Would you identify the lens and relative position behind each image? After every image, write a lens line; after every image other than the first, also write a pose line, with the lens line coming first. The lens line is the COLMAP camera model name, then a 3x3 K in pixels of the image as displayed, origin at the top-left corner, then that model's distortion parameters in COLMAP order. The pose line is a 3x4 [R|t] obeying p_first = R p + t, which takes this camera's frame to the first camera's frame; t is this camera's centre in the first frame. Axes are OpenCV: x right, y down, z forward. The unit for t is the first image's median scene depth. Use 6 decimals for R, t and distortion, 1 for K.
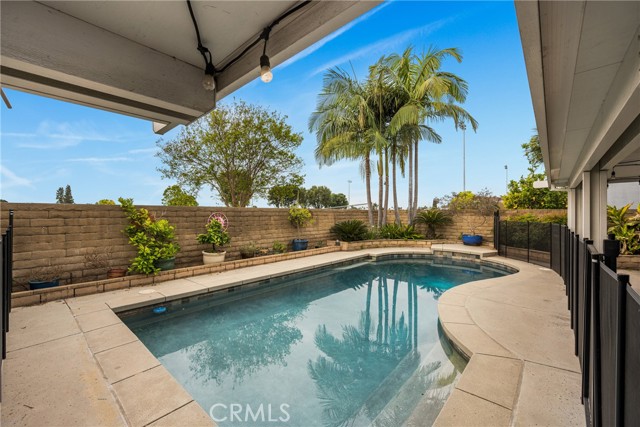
lens RADIAL K [[262.0, 0, 320.9], [0, 262.0, 215.8], [0, 0, 1]] dist [0.000257, -0.000108]
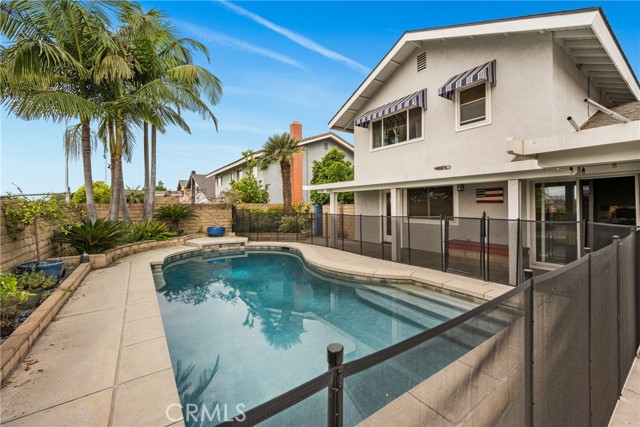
lens RADIAL K [[269.0, 0, 334.8], [0, 269.0, 205.4], [0, 0, 1]] dist [0.000768, -0.000029]
pose [[0.210013, -0.004018, 0.977690, -0.385962], [0.018856, 0.999822, 0.000059, -0.005975], [-0.977517, 0.018423, 0.210051, 0.277851]]
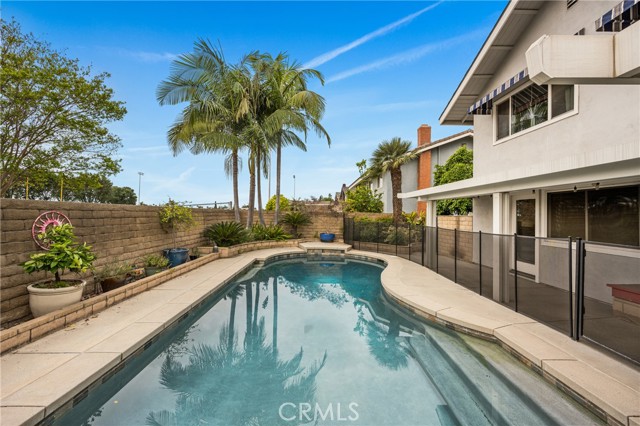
lens RADIAL K [[258.2, 0, 316.9], [0, 258.2, 210.8], [0, 0, 1]] dist [-0.000732, -0.000398]
pose [[0.748857, 0.018980, 0.662460, -0.221279], [-0.007514, 0.999769, -0.020149, -0.004234], [-0.662689, 0.010111, 0.748827, 0.153589]]
